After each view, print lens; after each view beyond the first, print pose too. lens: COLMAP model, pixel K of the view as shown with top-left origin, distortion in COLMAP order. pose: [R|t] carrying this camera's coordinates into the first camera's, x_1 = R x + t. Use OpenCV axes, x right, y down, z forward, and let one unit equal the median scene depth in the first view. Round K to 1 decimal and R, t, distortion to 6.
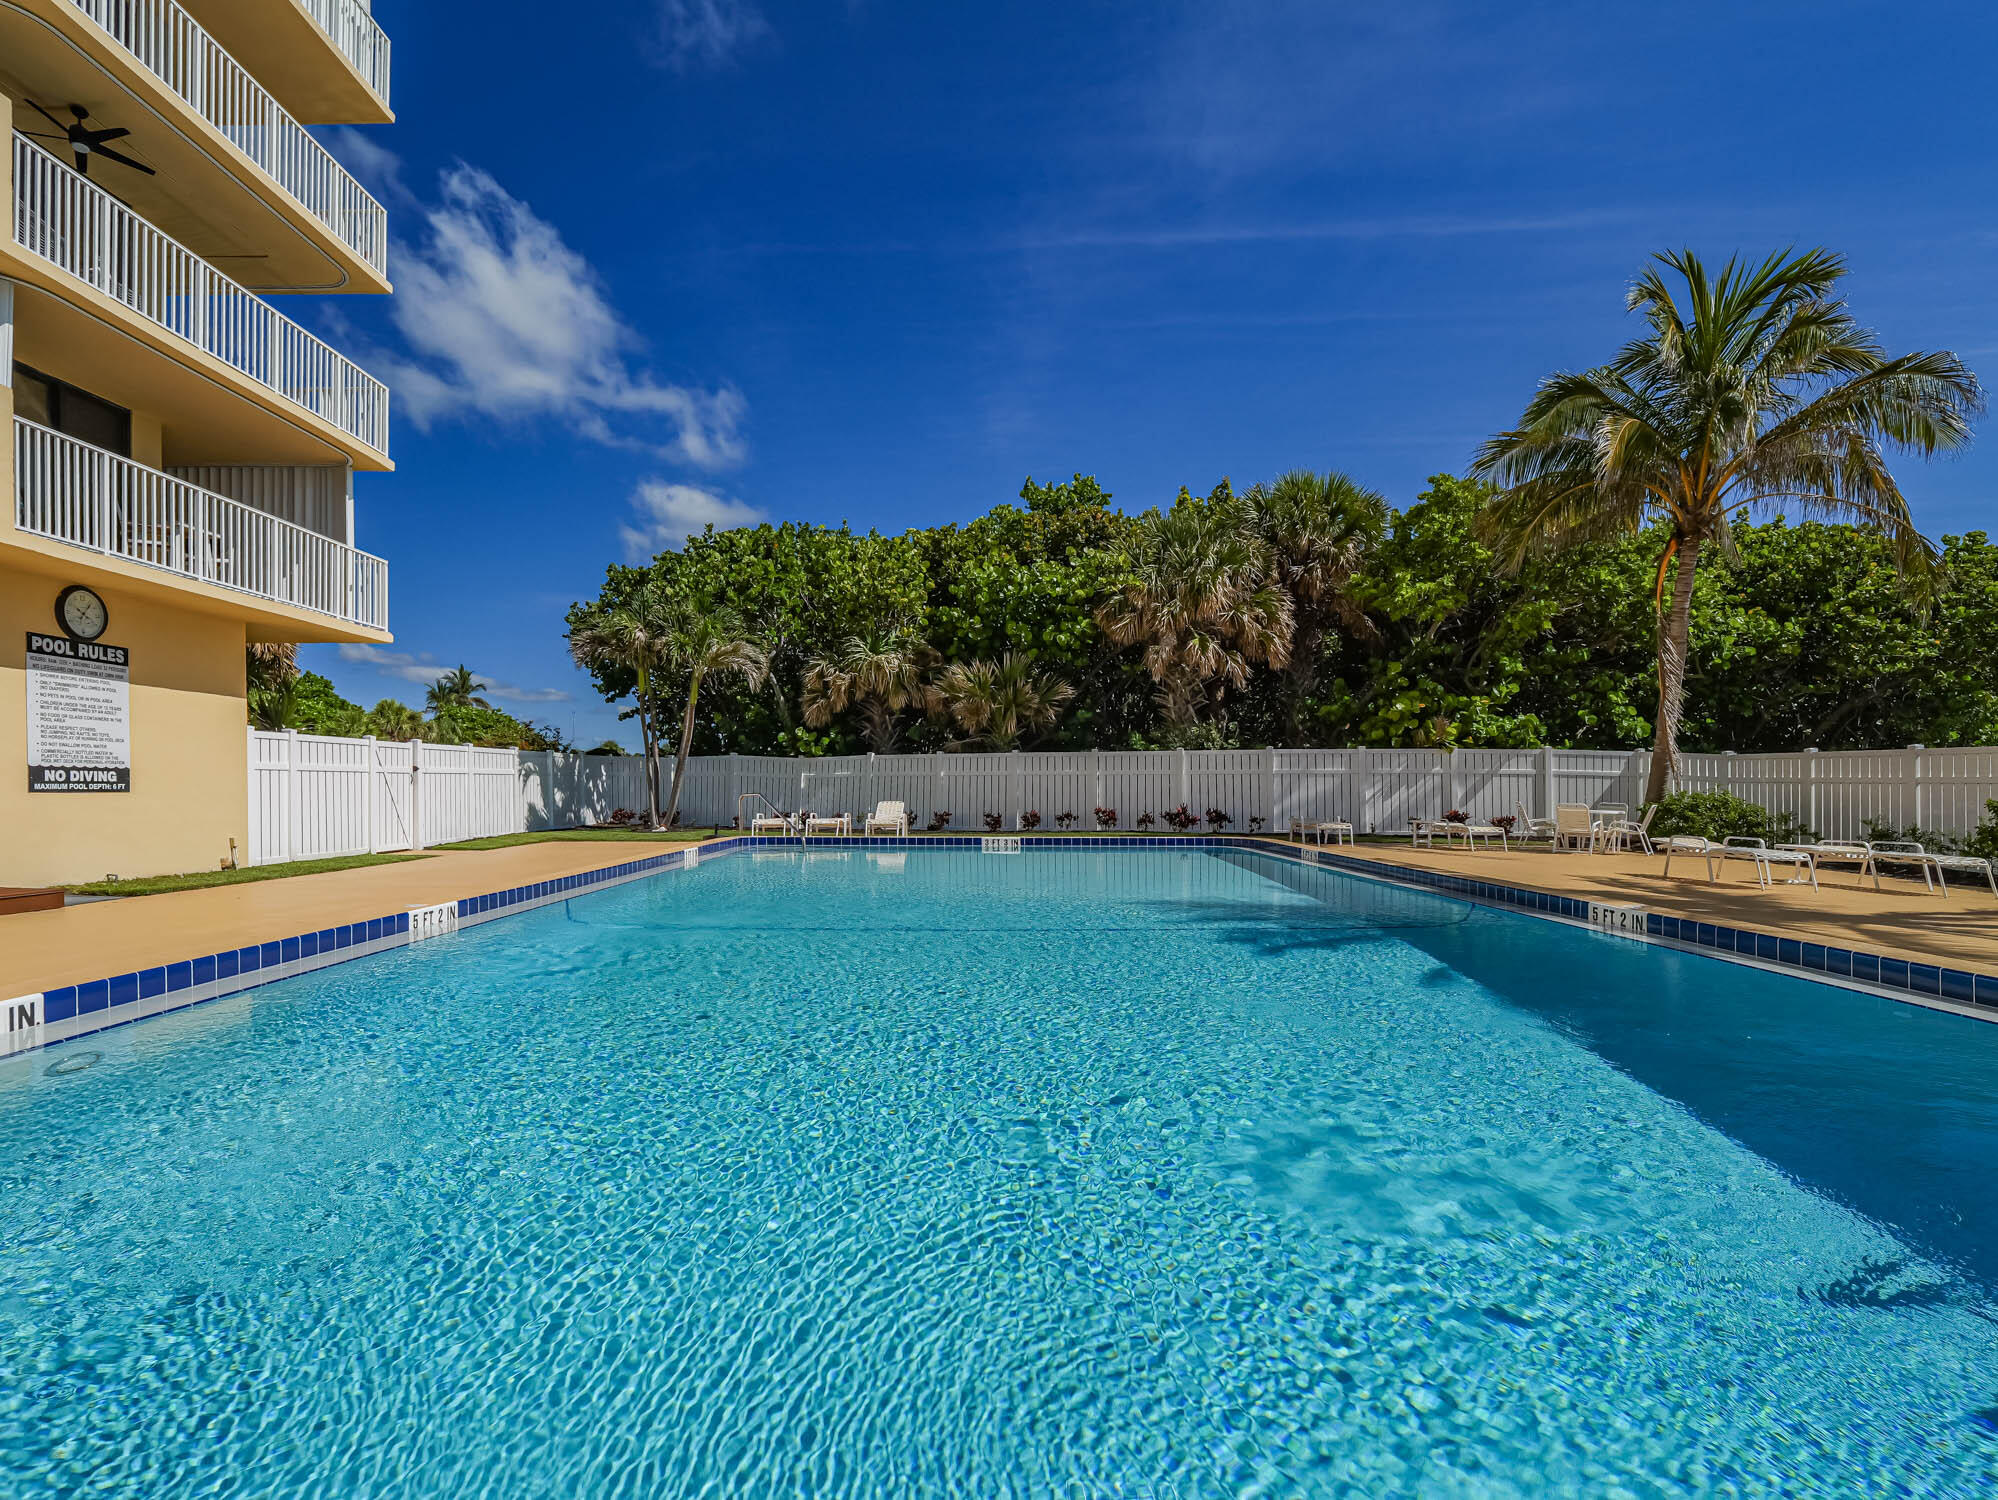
lens RADIAL K [[975.6, 0, 946.6], [0, 975.6, 796.7], [0, 0, 1]] dist [-0.021211, 0.001955]
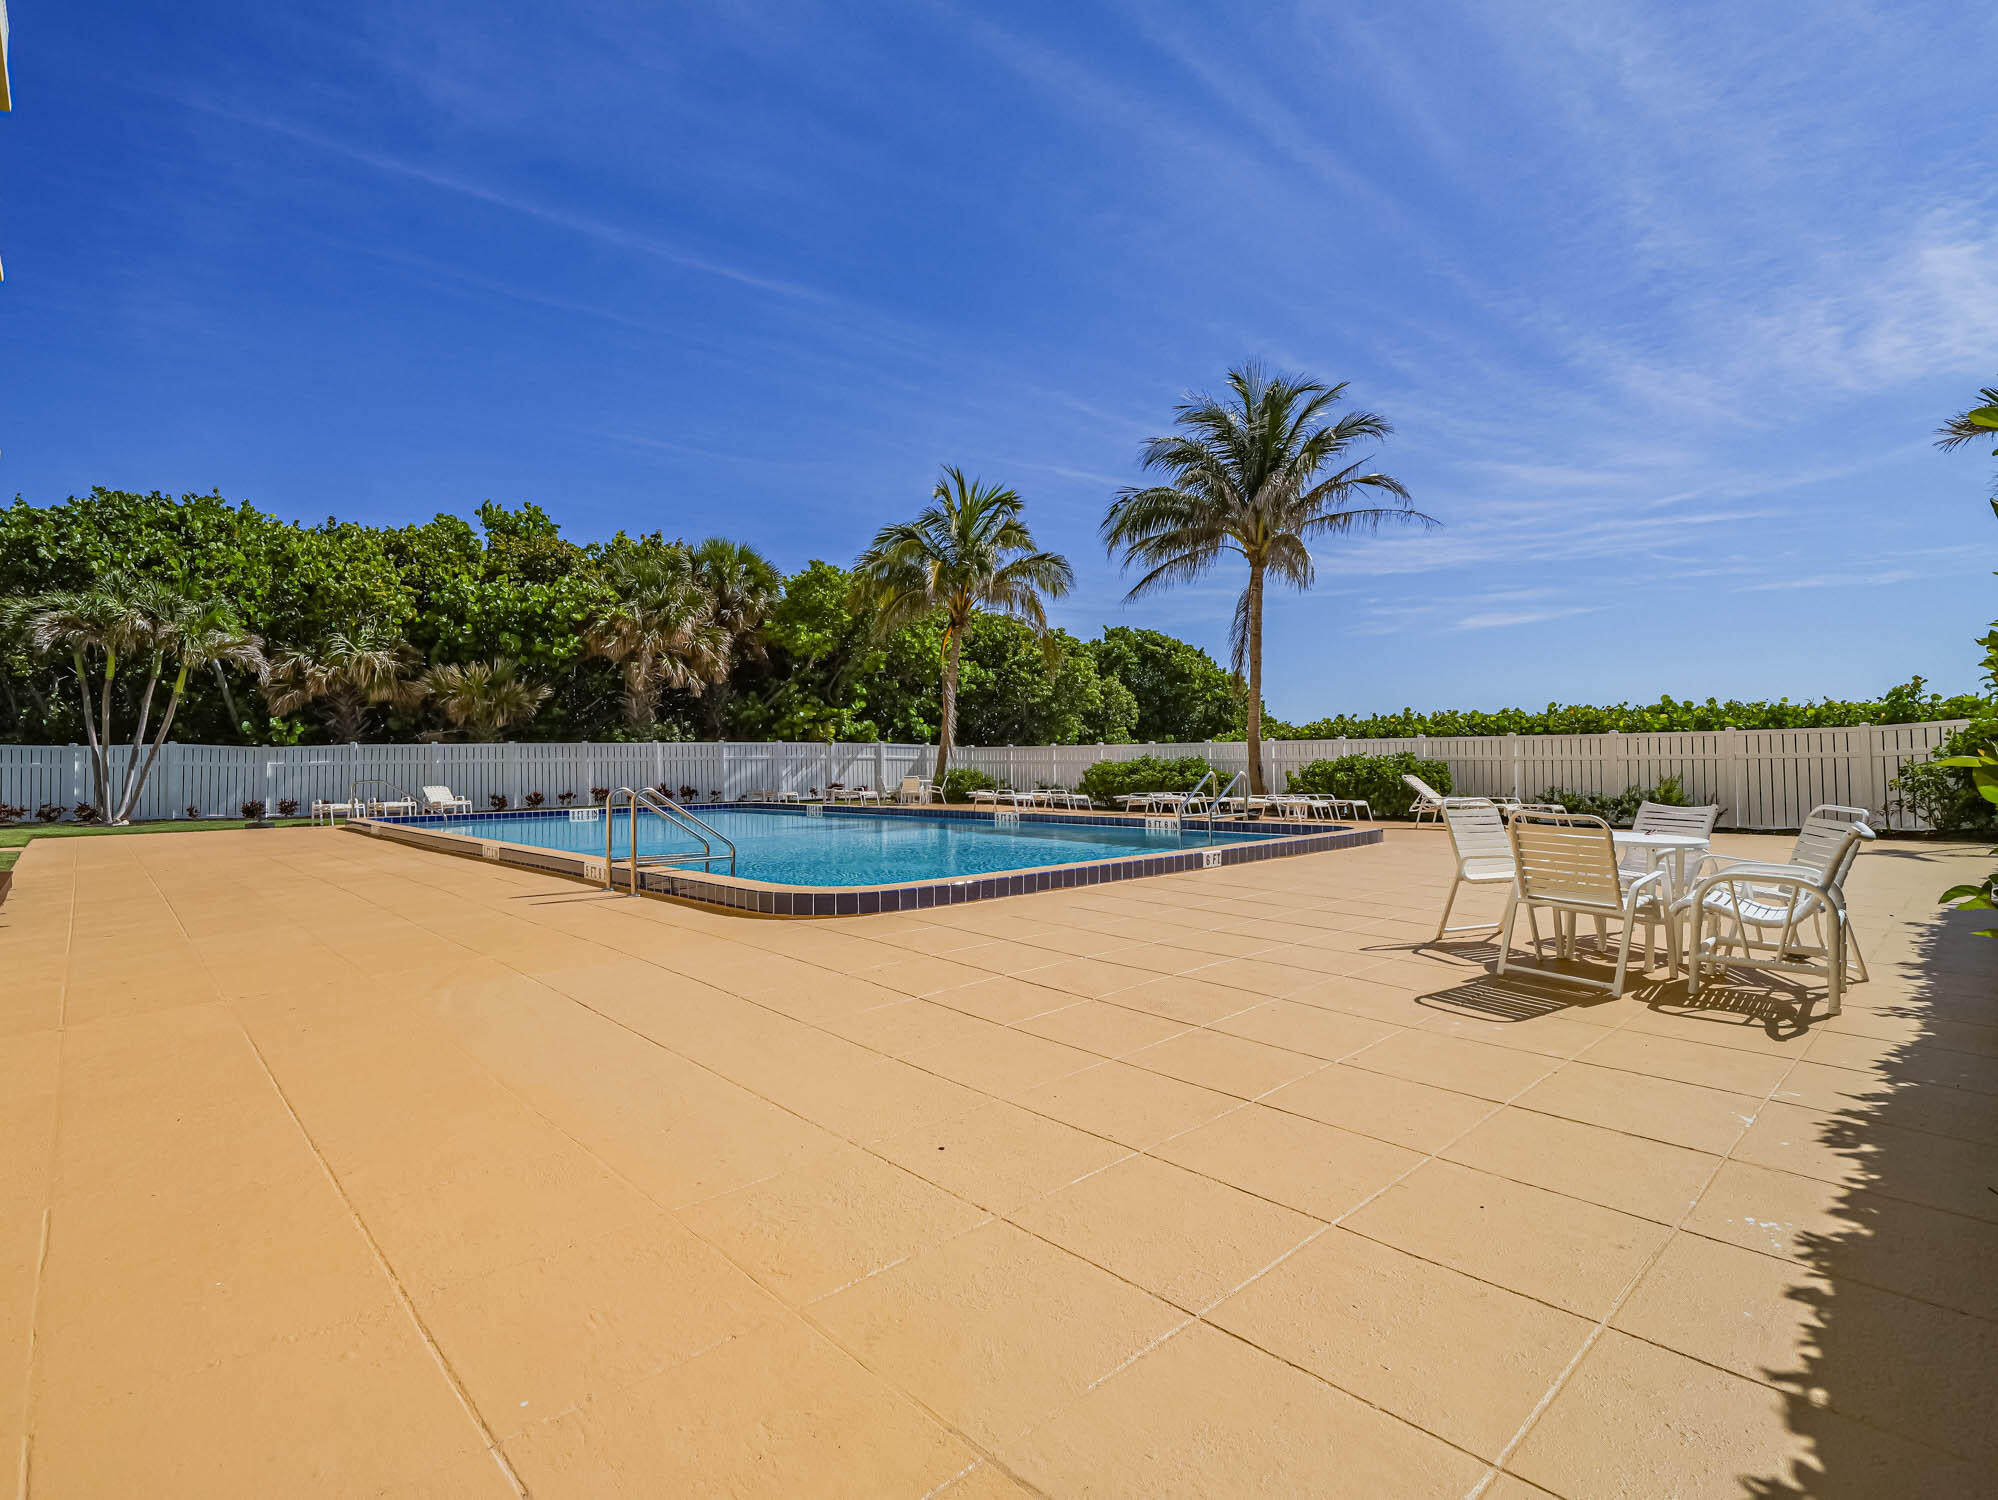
lens RADIAL K [[975.6, 0, 966.9], [0, 975.6, 753.3], [0, 0, 1]] dist [-0.021211, 0.001955]
pose [[0.725193, -0.002419, 0.688542, -0.378446], [0.022413, 0.999547, -0.020094, 0.003220], [-0.688181, 0.030004, 0.724918, -0.258313]]
